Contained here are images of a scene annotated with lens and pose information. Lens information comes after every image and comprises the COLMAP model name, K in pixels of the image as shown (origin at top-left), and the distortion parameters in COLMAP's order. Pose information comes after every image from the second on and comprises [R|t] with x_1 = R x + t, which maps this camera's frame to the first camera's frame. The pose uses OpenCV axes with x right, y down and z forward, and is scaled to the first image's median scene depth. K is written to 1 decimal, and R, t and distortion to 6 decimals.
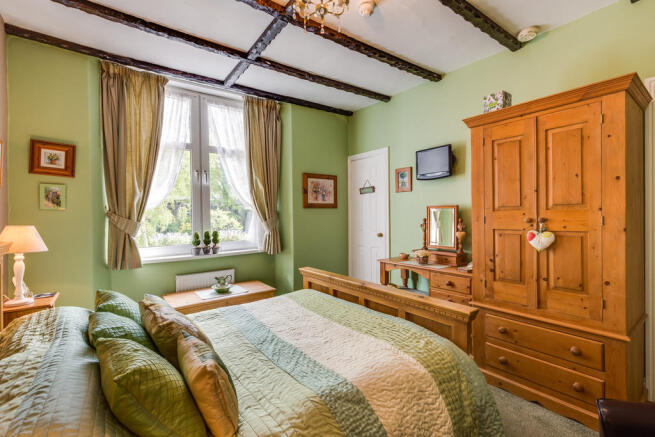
lens RADIAL K [[295.0, 0, 328.7], [0, 295.0, 217.8], [0, 0, 1]] dist [0.008821, -0.000484]
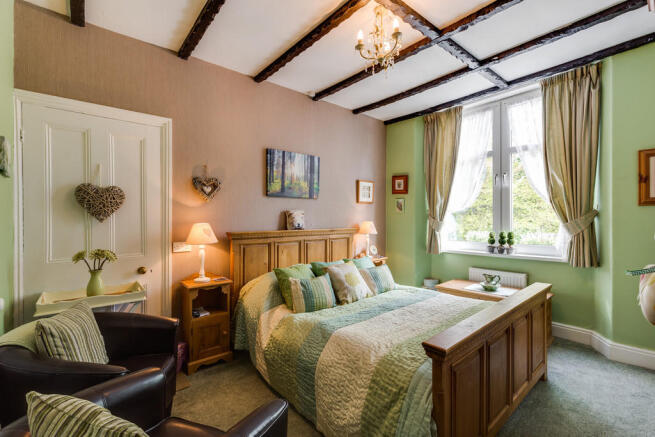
lens RADIAL K [[295.0, 0, 328.5], [0, 295.0, 217.7], [0, 0, 1]] dist [0.008821, -0.000484]
pose [[0.068593, 0.009163, -0.997603, 0.586093], [-0.007571, 0.999934, 0.008664, -0.008336], [0.997616, 0.006959, 0.068658, 0.323808]]
